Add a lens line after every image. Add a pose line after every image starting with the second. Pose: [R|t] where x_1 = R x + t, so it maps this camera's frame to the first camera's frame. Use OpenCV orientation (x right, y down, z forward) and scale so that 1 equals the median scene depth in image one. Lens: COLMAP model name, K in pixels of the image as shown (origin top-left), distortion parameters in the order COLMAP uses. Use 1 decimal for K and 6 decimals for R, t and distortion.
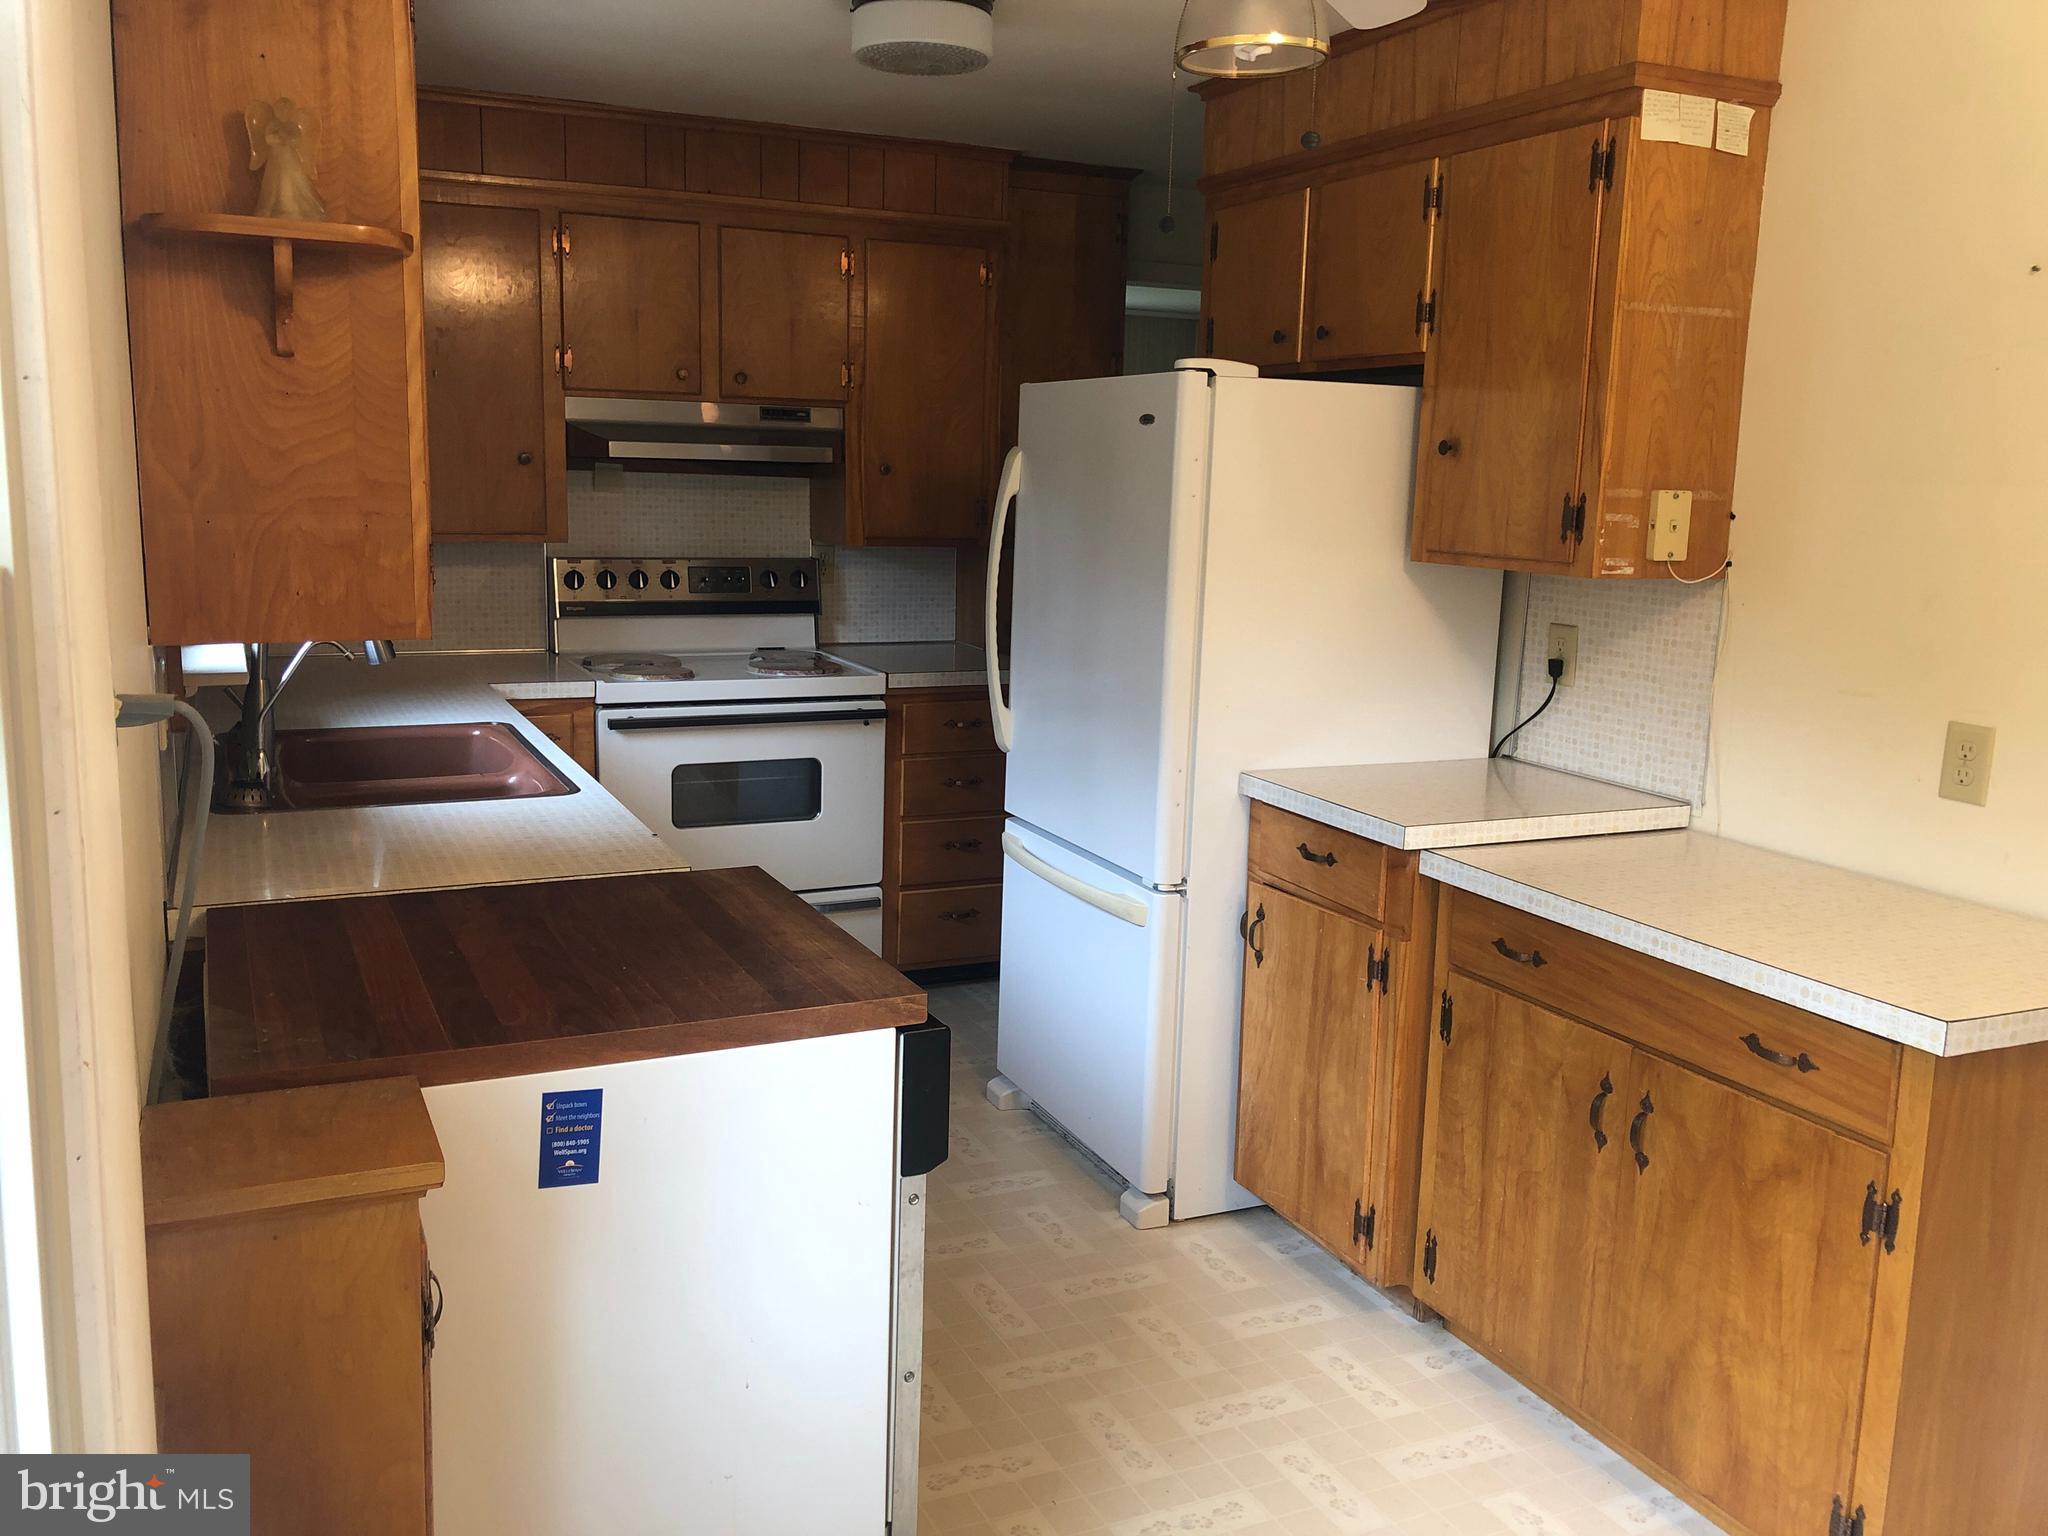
lens RADIAL K [[1682.5, 0, 1021.2], [0, 1682.5, 754.0], [0, 0, 1]] dist [0.025972, -0.006235]
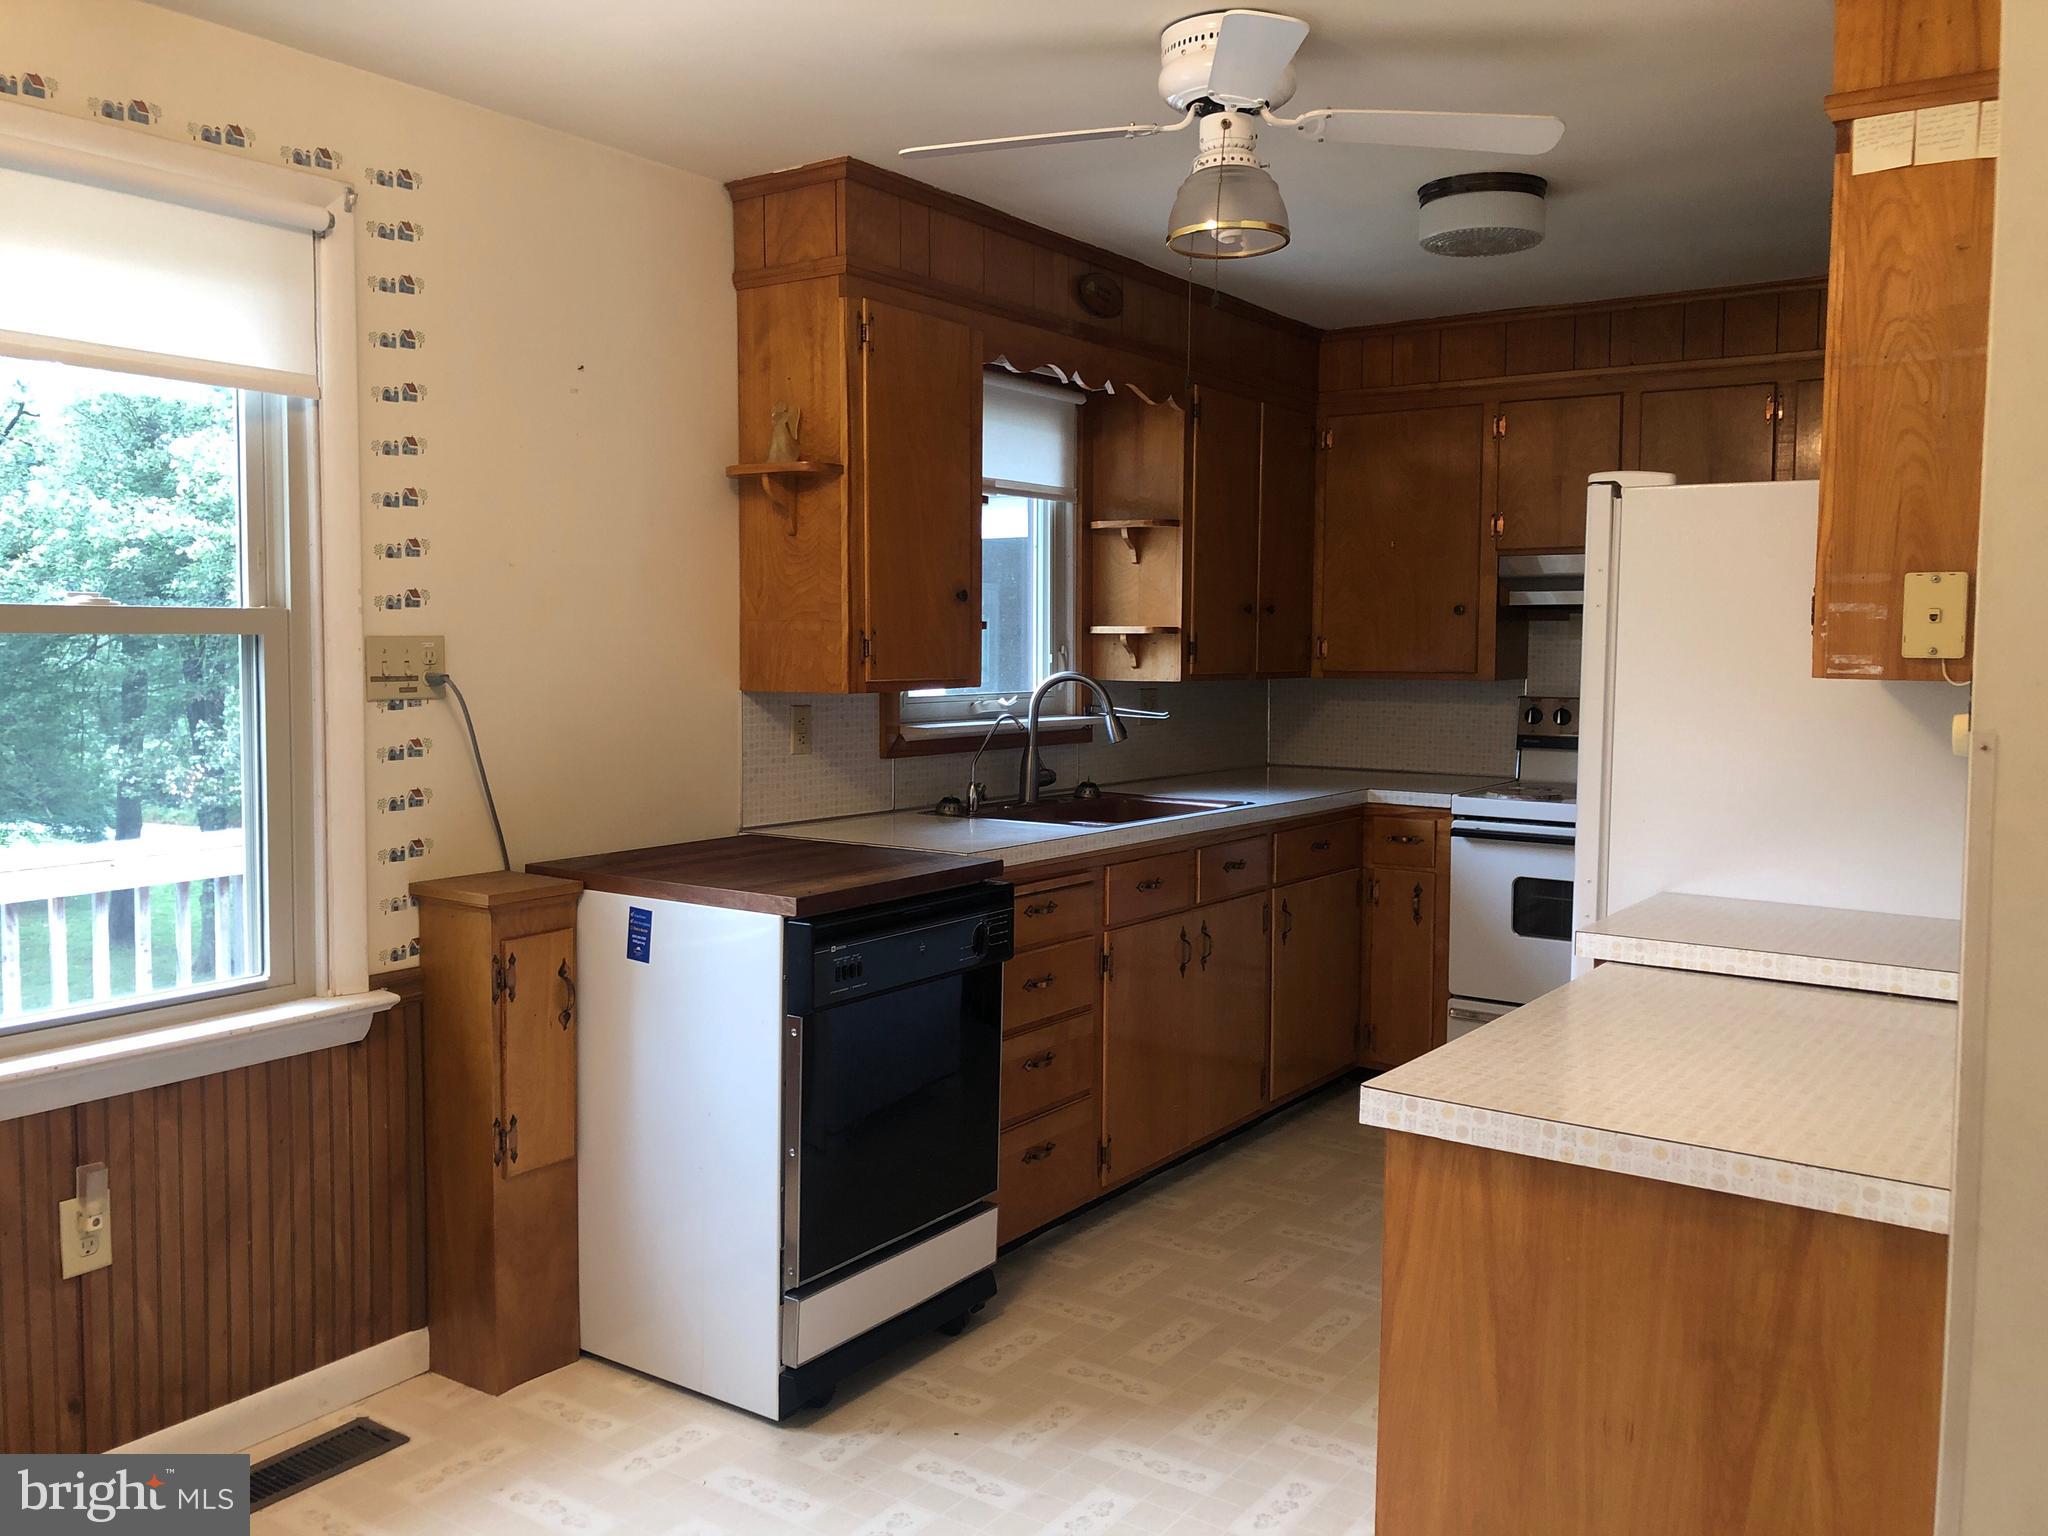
lens RADIAL K [[1682.5, 0, 1009.7], [0, 1682.5, 765.2], [0, 0, 1]] dist [0.025972, -0.006235]
pose [[0.499769, 0.042832, -0.865099, 0.886441], [-0.141677, 0.989367, -0.032863, 0.026387], [0.854493, 0.138988, 0.500523, 0.226556]]
